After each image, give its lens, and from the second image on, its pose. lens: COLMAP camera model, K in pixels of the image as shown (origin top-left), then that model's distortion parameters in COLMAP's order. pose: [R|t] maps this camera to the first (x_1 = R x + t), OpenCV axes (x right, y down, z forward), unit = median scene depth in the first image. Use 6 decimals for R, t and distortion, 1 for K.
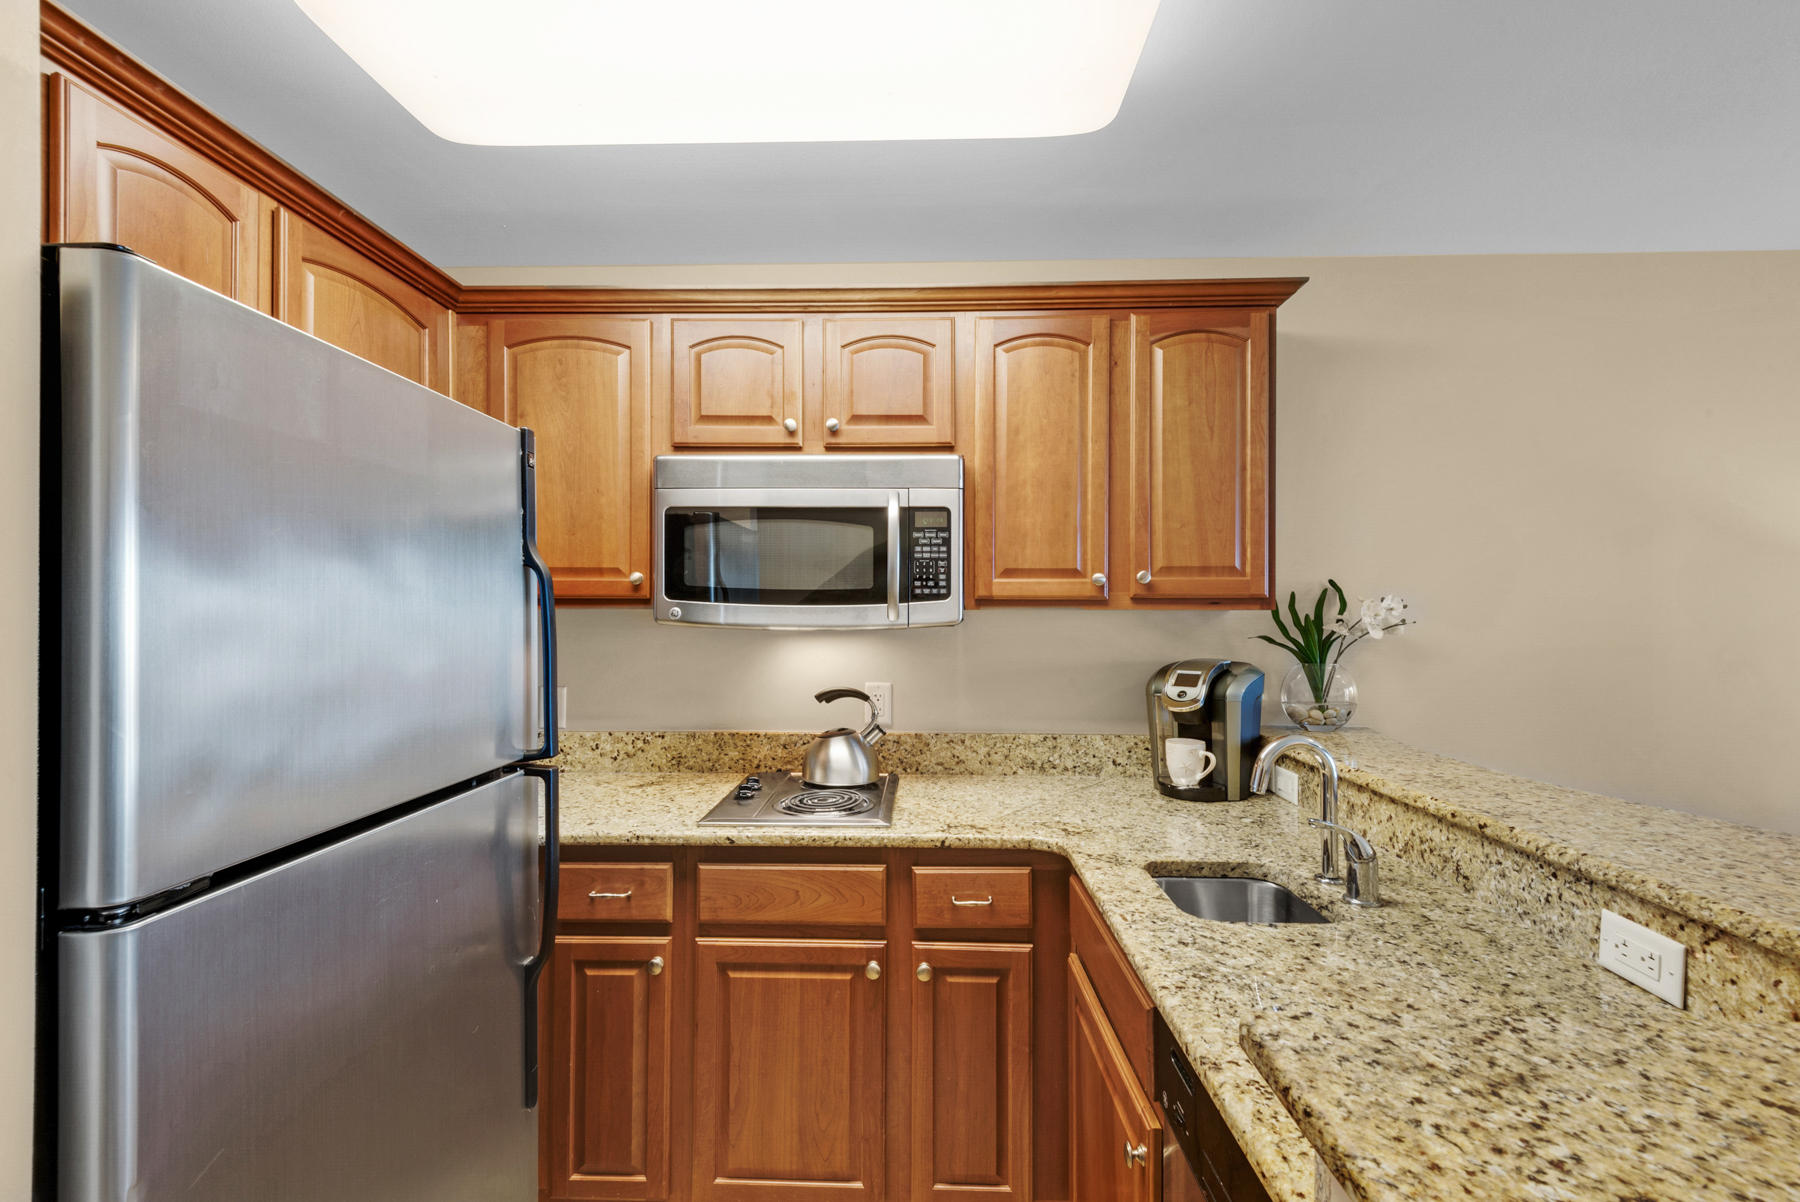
lens RADIAL K [[817.9, 0, 900.0], [0, 817.9, 601.0], [0, 0, 1]] dist [0.032001, -0.017117]
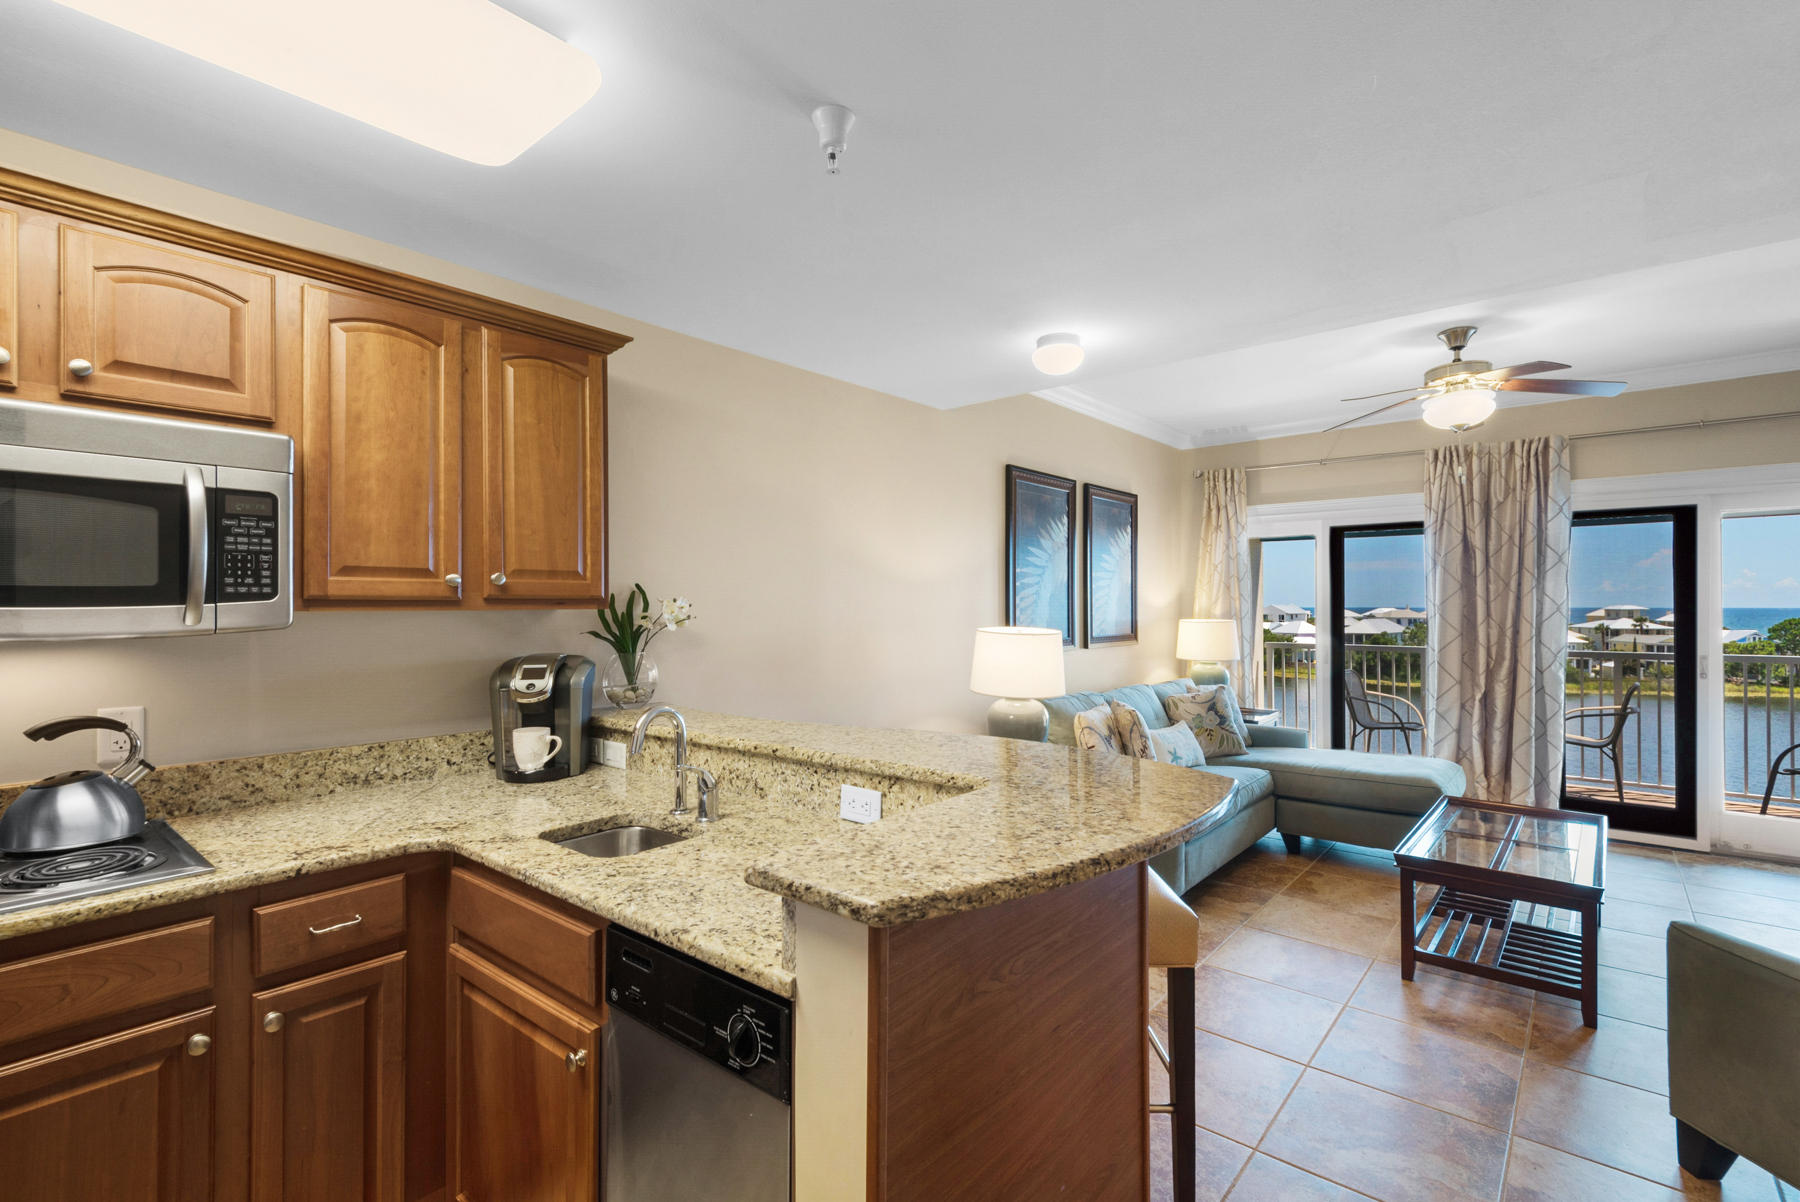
lens RADIAL K [[815.8, 0, 918.1], [0, 815.8, 599.3], [0, 0, 1]] dist [0.045210, -0.026799]
pose [[0.605041, 0.002422, 0.796190, -0.226528], [-0.001641, 0.999997, -0.001795, -0.001722], [-0.796192, -0.000220, 0.605043, -0.077399]]
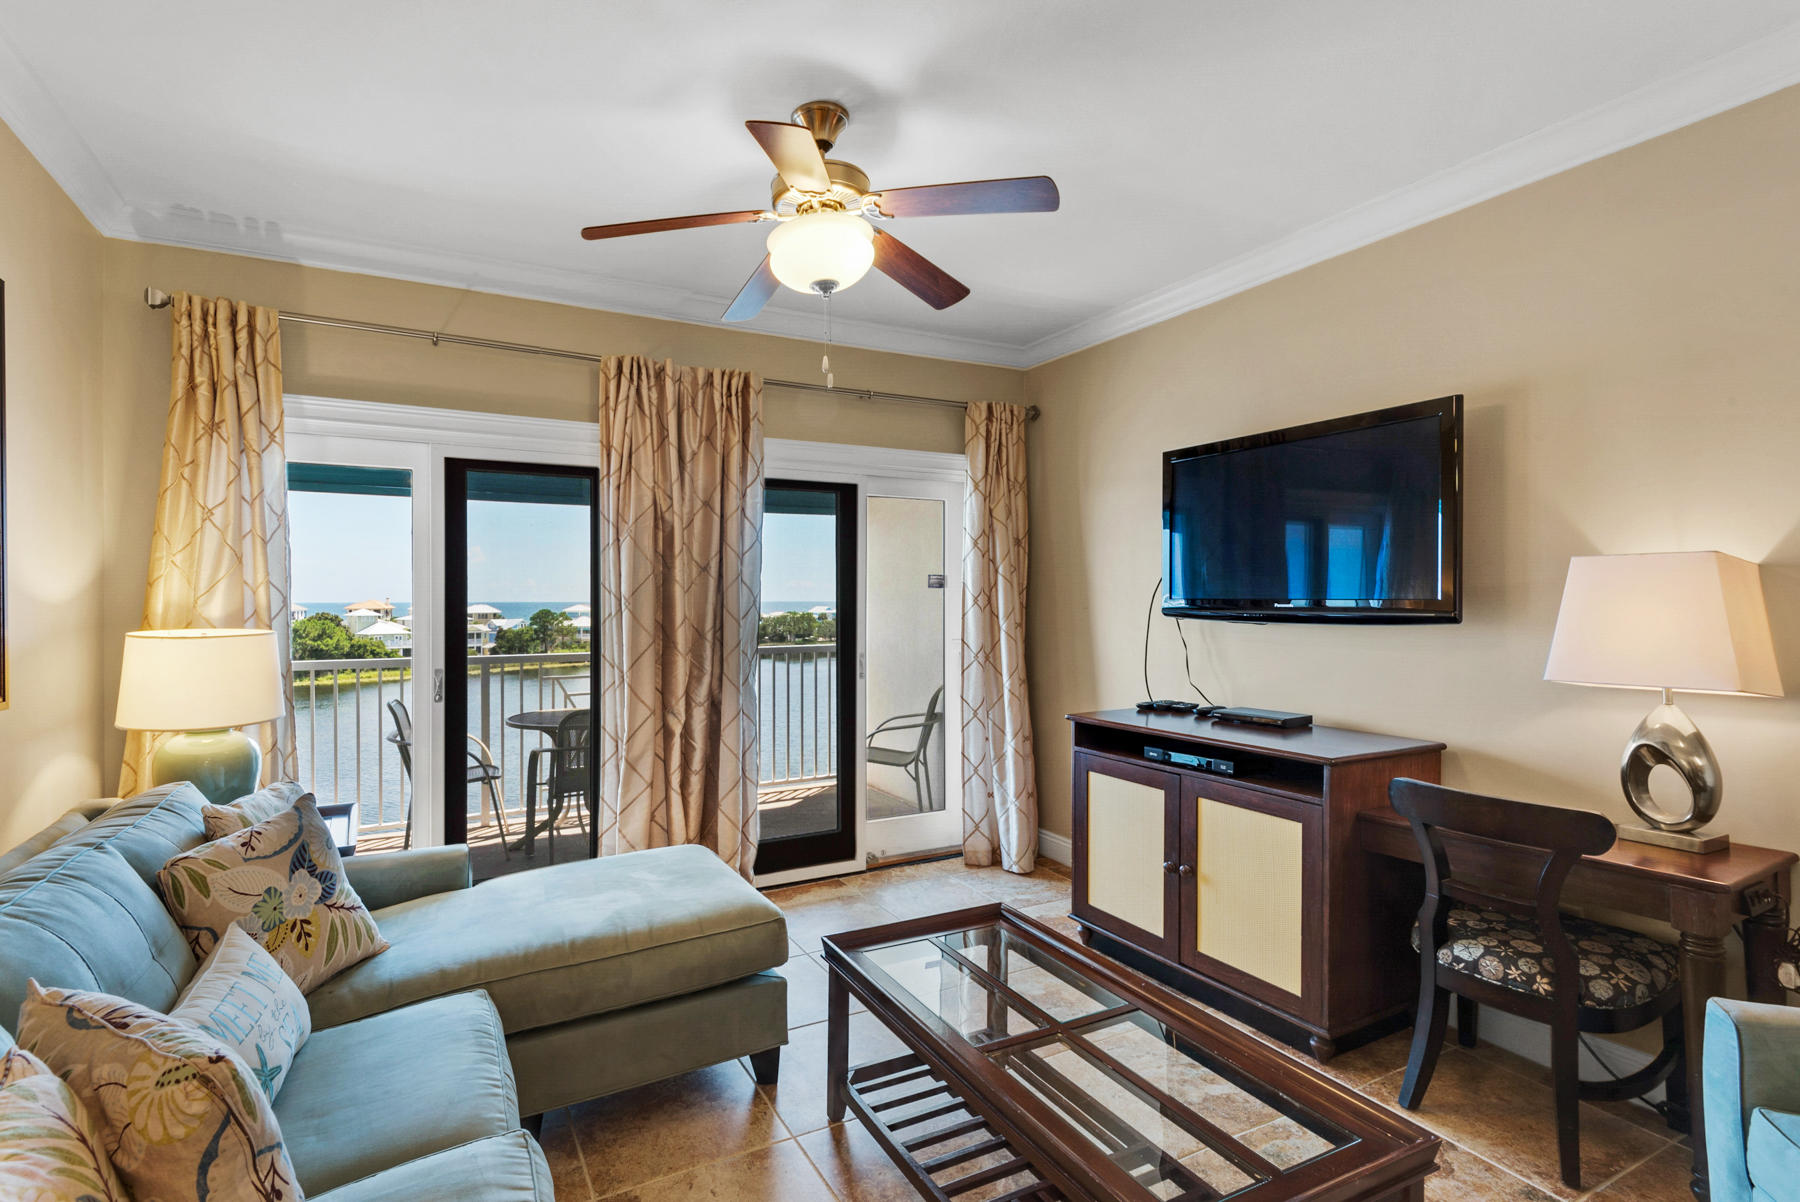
lens RADIAL K [[845.0, 0, 850.7], [0, 845.0, 598.5], [0, 0, 1]] dist [0.002485, 0.000295]
pose [[-0.482717, -0.004320, 0.875766, 0.790553], [-0.005722, 0.999982, 0.001778, 0.004976], [-0.875758, -0.004153, -0.482733, 0.467181]]
